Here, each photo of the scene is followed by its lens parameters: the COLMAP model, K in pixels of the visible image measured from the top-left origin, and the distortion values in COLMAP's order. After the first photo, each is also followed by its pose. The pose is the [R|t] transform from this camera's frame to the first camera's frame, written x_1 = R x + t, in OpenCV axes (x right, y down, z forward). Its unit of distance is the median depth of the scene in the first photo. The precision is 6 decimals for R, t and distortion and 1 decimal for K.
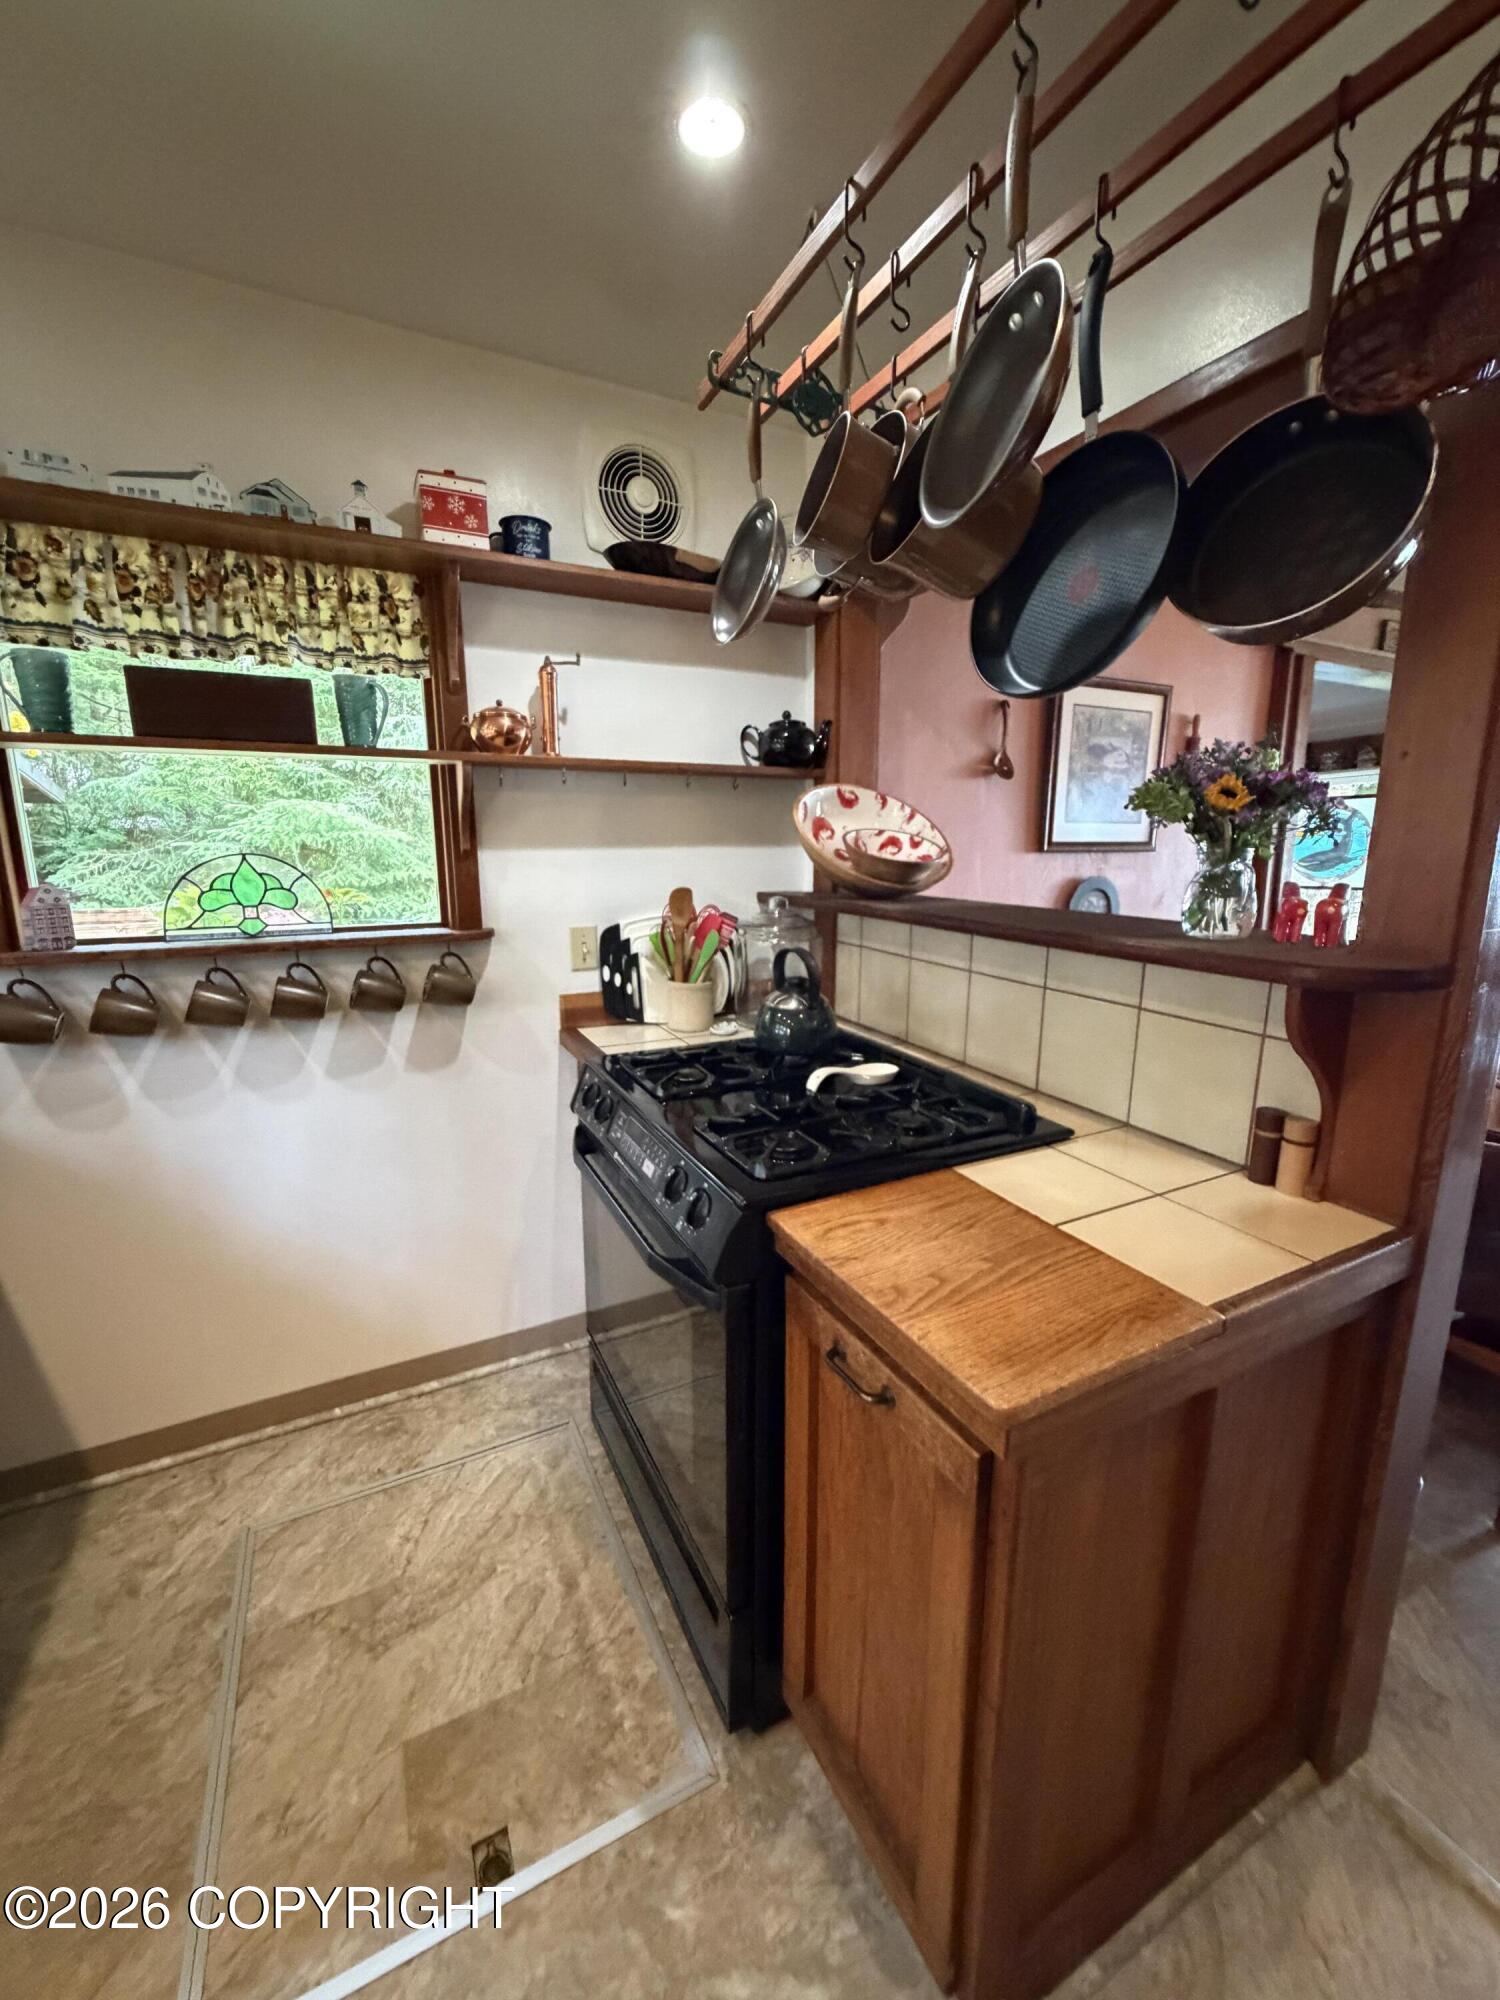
lens RADIAL K [[794.7, 0, 752.6], [0, 794.7, 997.4], [0, 0, 1]] dist [-0.000186, 0.000340]
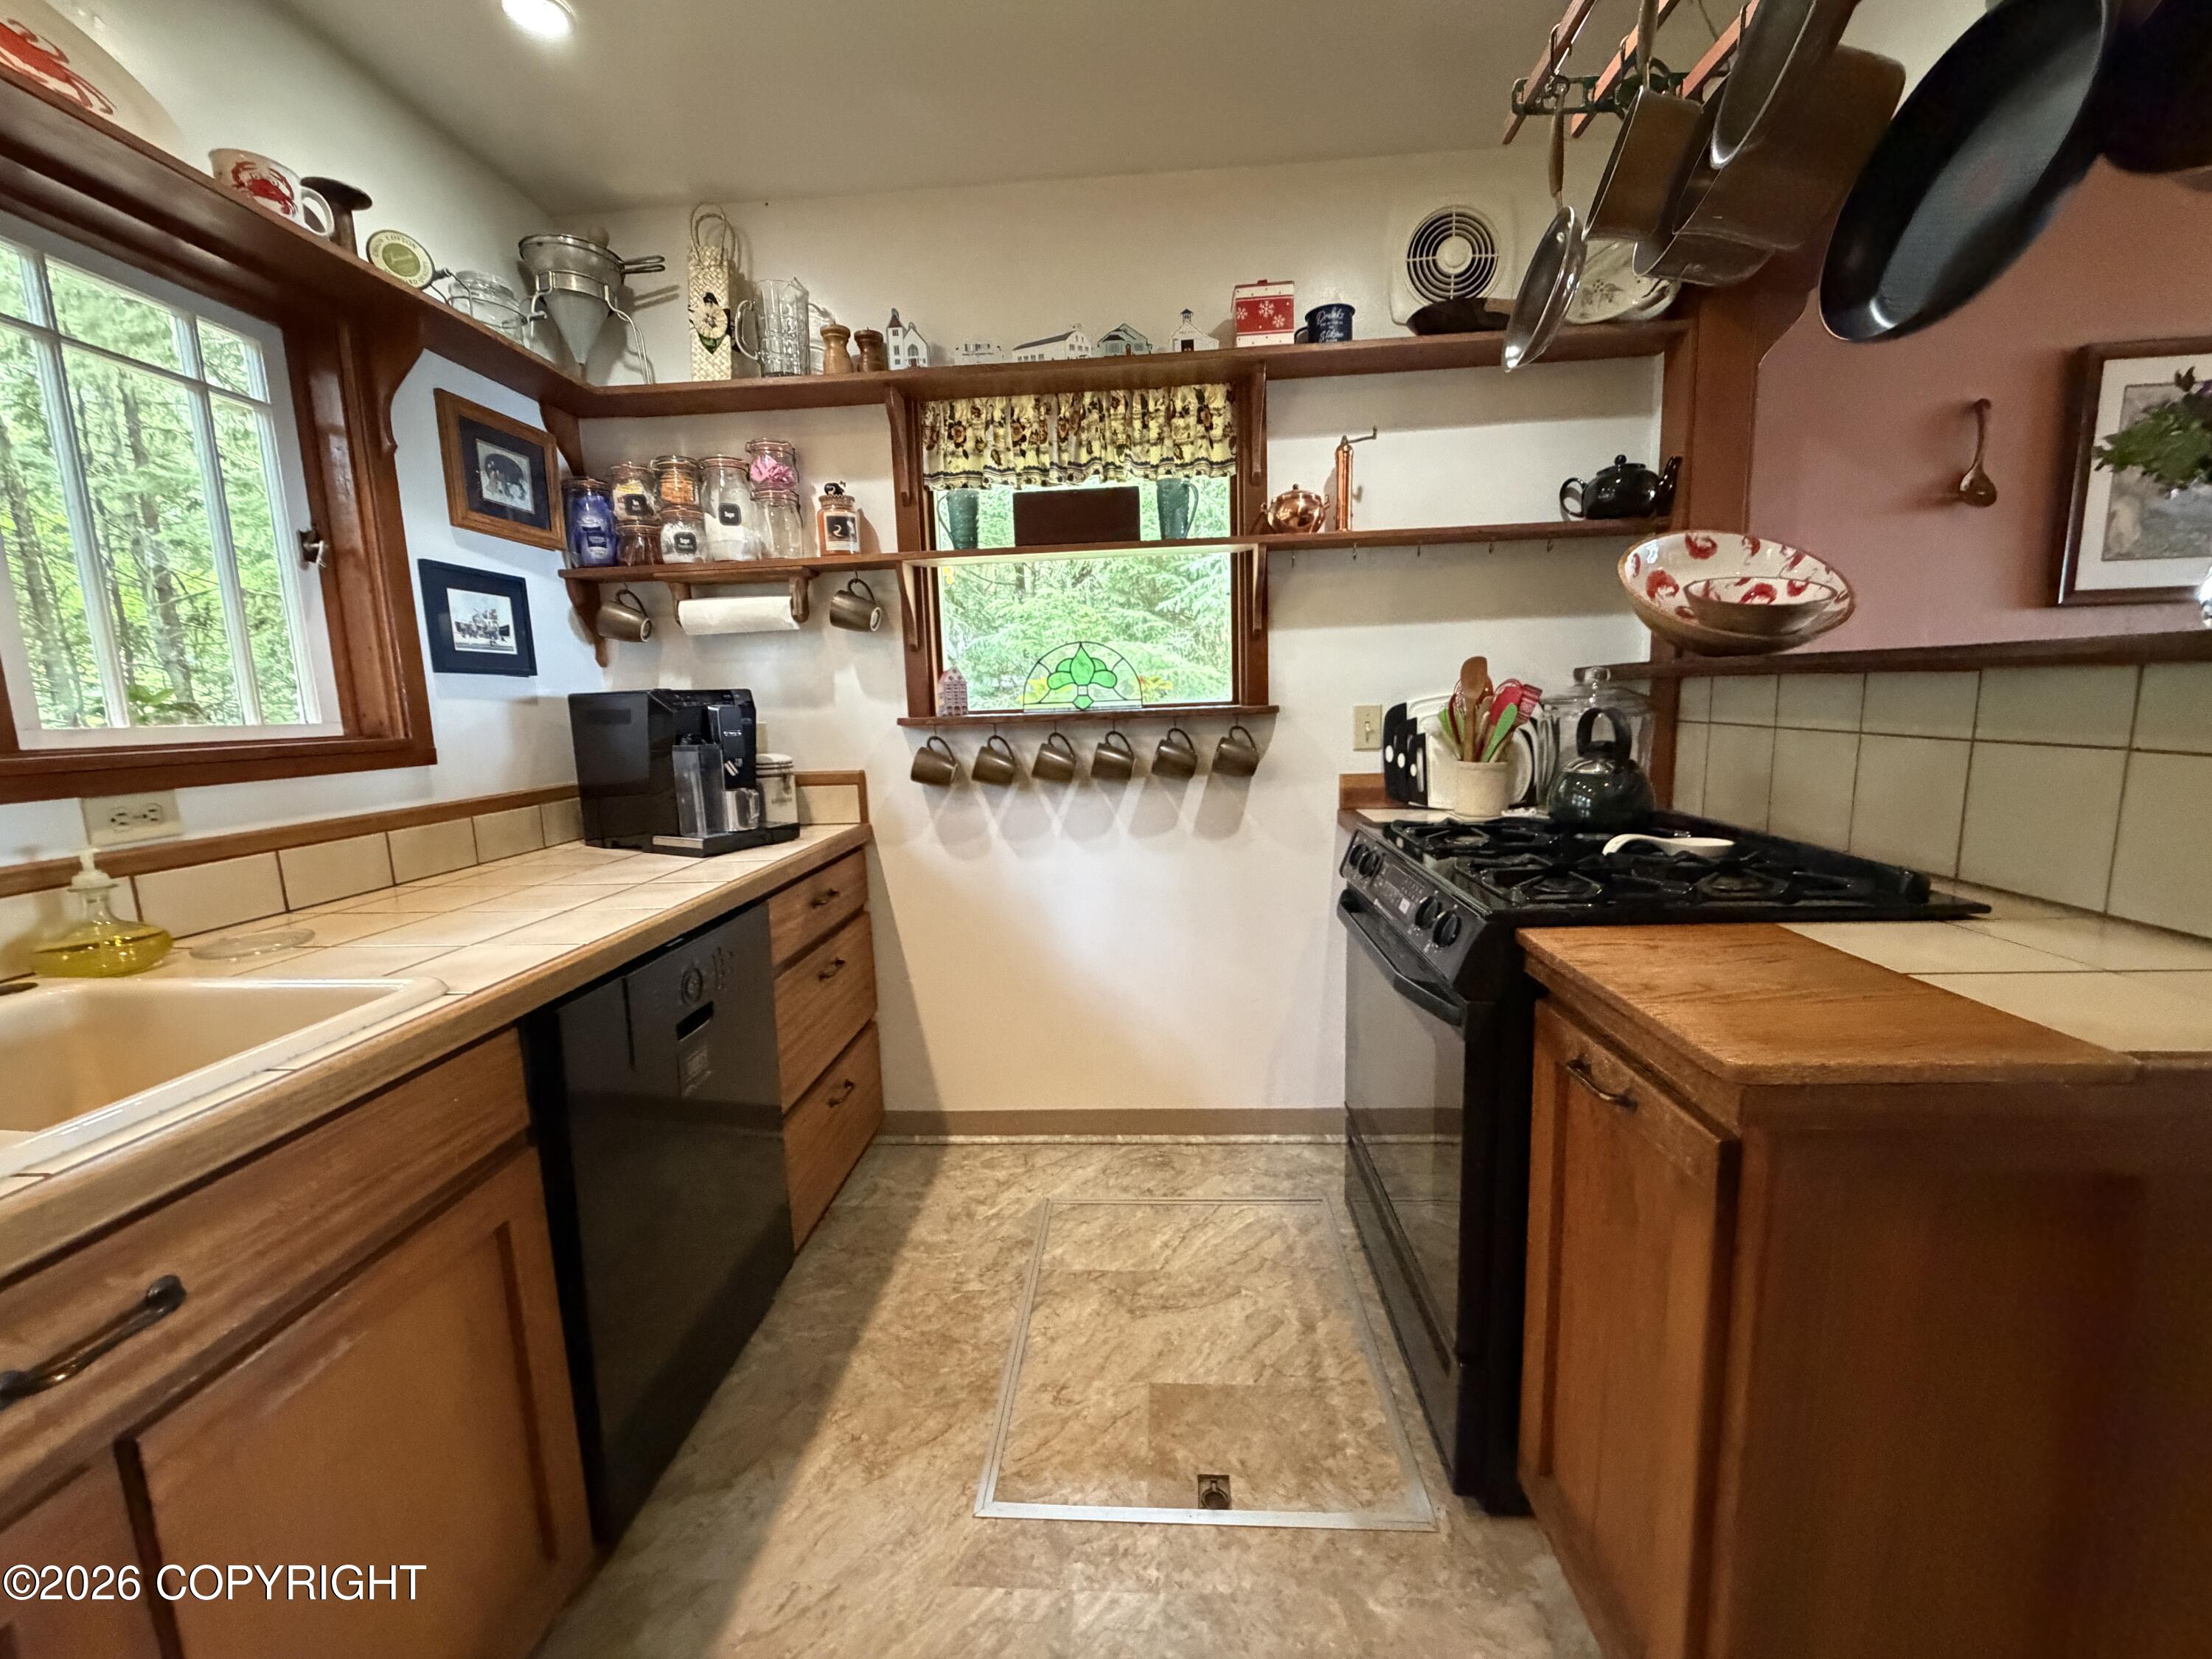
lens RADIAL K [[879.0, 0, 1103.4], [0, 879.0, 827.2], [0, 0, 1]] dist [-0.000186, 0.000340]
pose [[0.860664, 0.044674, -0.507211, 0.082216], [-0.064335, 0.997701, -0.021292, 0.136364], [0.505093, 0.050956, 0.861559, -0.124157]]
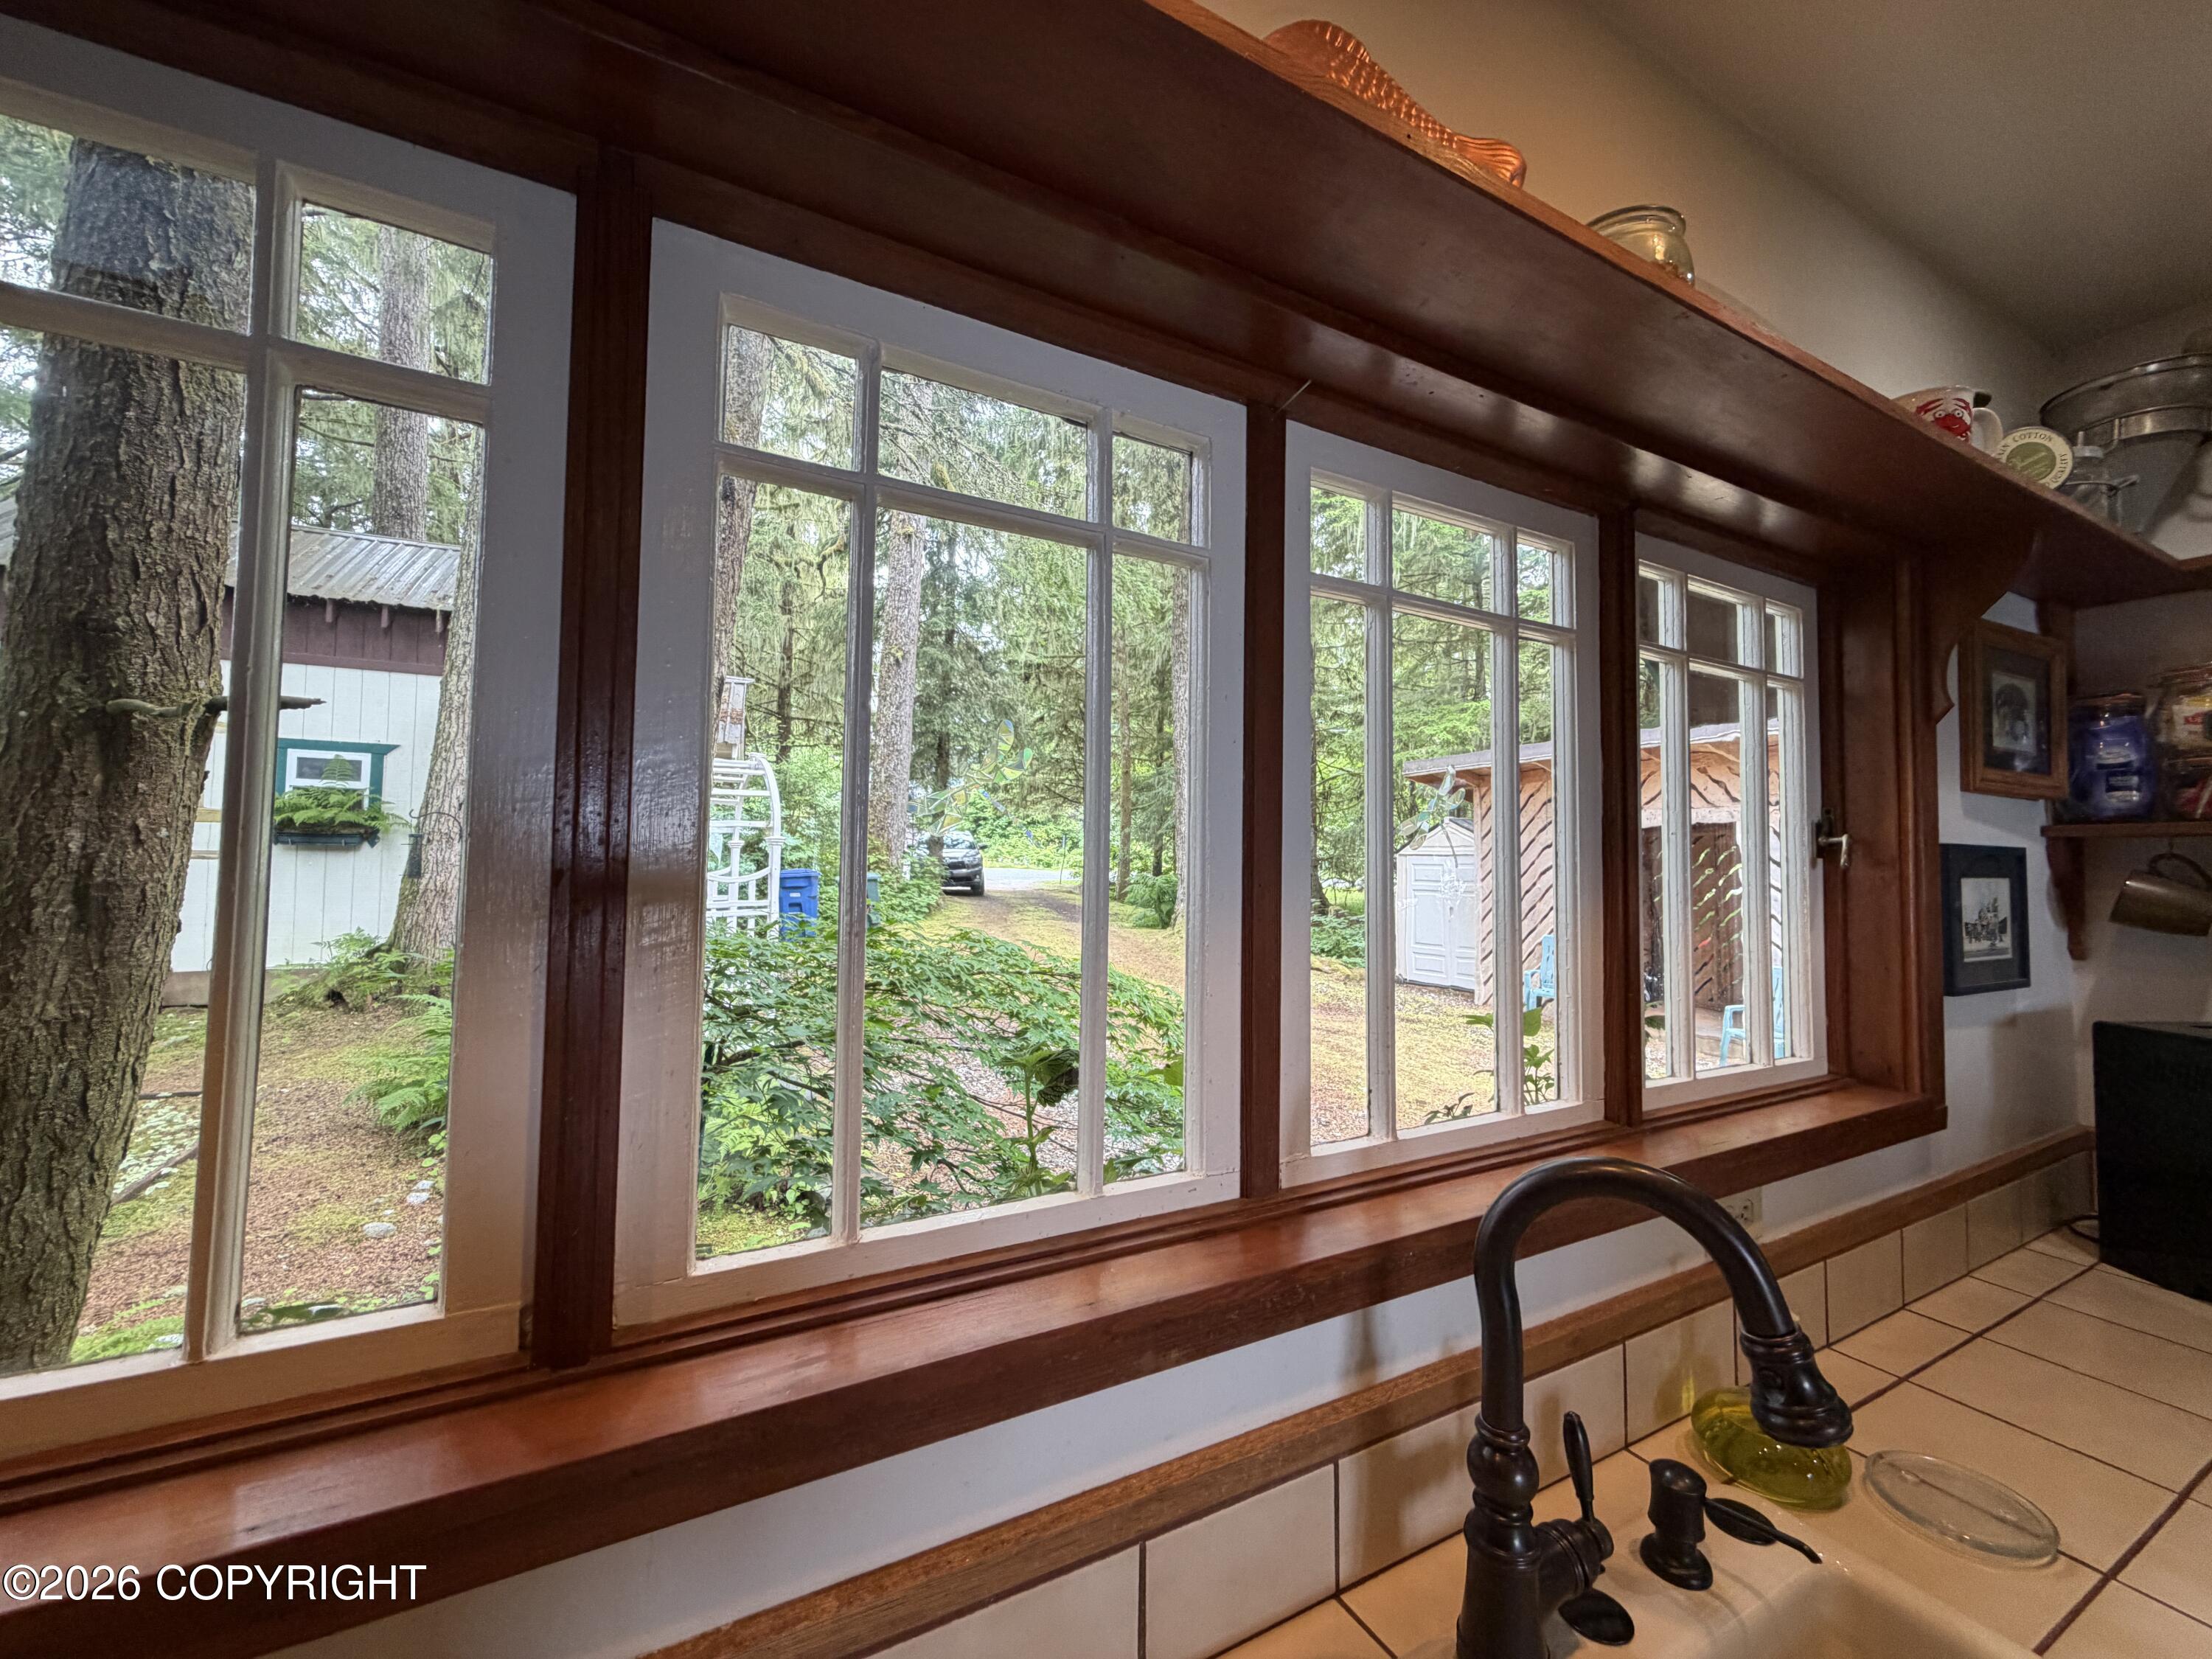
lens RADIAL K [[879.0, 0, 1105.3], [0, 879.0, 829.9], [0, 0, 1]] dist [-0.000186, 0.000340]
pose [[0.025716, -0.038551, -0.998926, -0.431094], [-0.202263, 0.978388, -0.042965, 0.012648], [0.978994, 0.203150, 0.017362, -0.399464]]
